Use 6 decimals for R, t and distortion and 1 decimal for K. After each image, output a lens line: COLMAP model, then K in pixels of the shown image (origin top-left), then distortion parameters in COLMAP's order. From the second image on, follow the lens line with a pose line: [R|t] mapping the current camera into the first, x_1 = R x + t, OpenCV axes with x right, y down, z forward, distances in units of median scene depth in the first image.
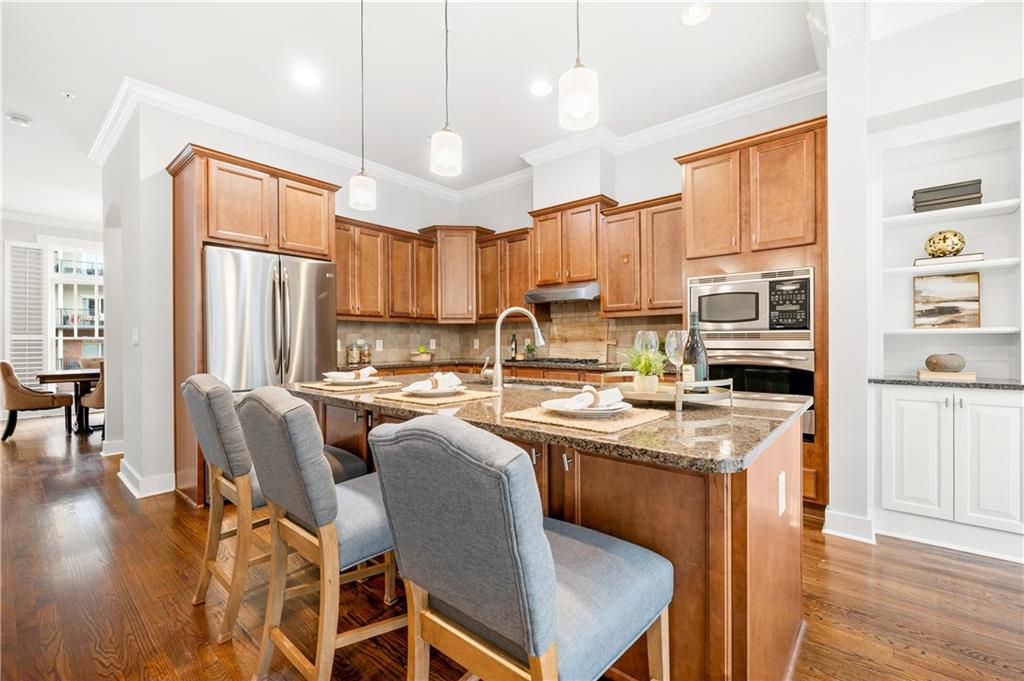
lens RADIAL K [[429.7, 0, 513.3], [0, 429.7, 341.5], [0, 0, 1]] dist [-0.000197, -0.000478]
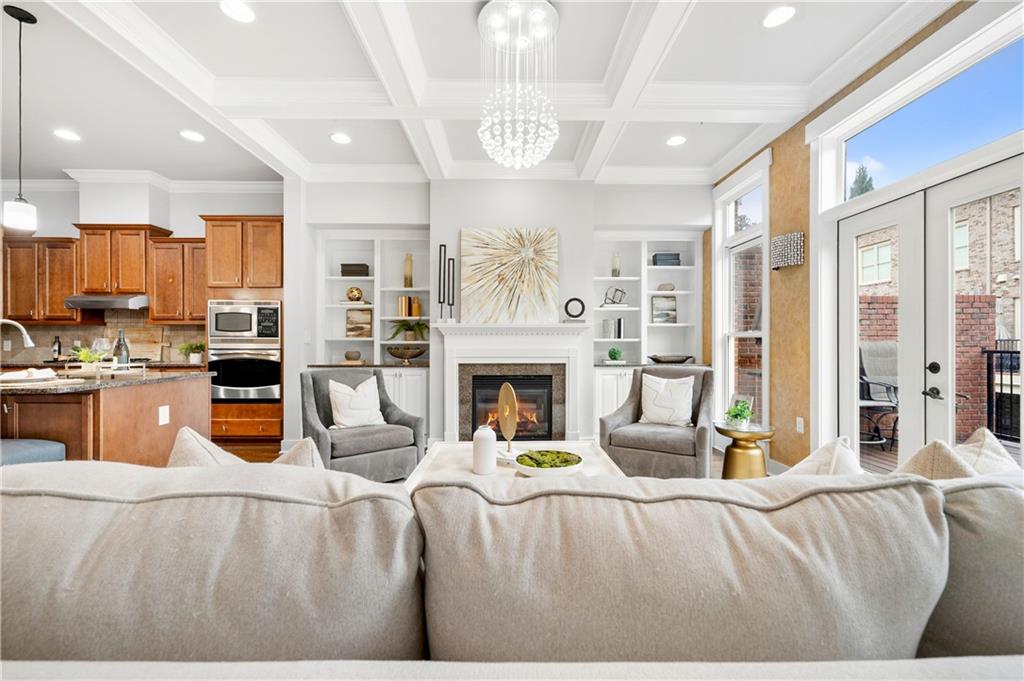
lens RADIAL K [[429.7, 0, 513.3], [0, 429.7, 341.5], [0, 0, 1]] dist [-0.000197, -0.000478]
pose [[0.753302, 0.006726, 0.657641, 0.170586], [-0.004306, 0.999977, -0.005296, -0.004017], [-0.657661, 0.001158, 0.753313, -0.575507]]
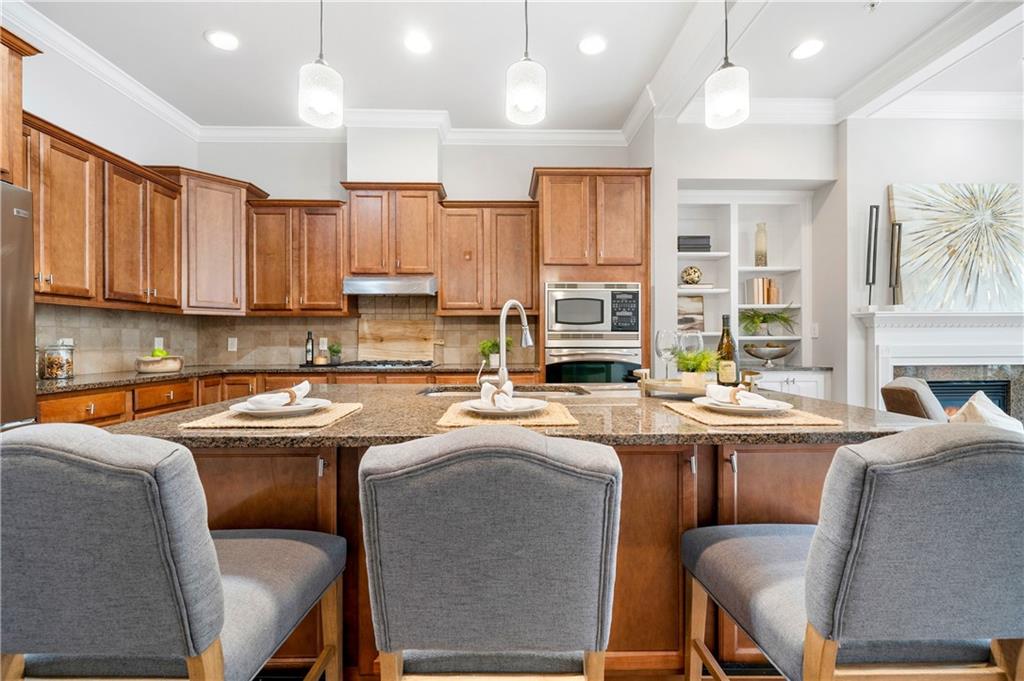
lens RADIAL K [[429.7, 0, 513.3], [0, 429.7, 341.5], [0, 0, 1]] dist [-0.000197, -0.000478]
pose [[0.746063, 0.000155, 0.665875, -0.278652], [0.000099, 1.000000, -0.000343, 0.001421], [-0.665875, 0.000322, 0.746063, 0.186728]]
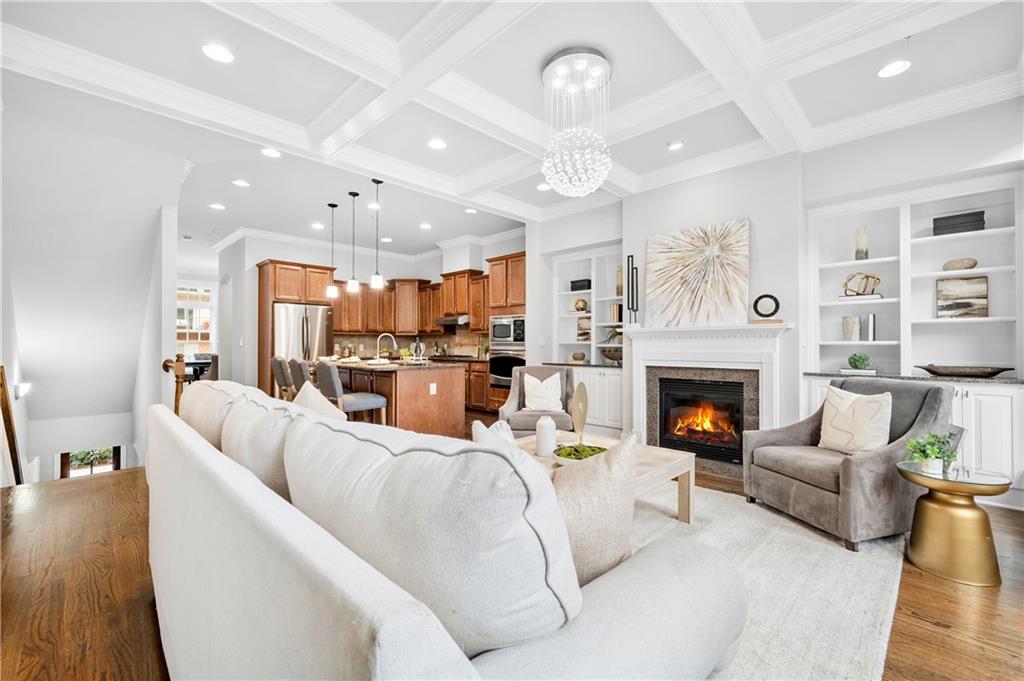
lens RADIAL K [[427.1, 0, 512.0], [0, 427.1, 340.5], [0, 0, 1]] dist [0.000219, -0.000104]
pose [[0.997176, 0.005949, -0.074870, 0.504392], [-0.006748, 0.999923, -0.010420, -0.006242], [0.074802, 0.010896, 0.997139, -0.822658]]
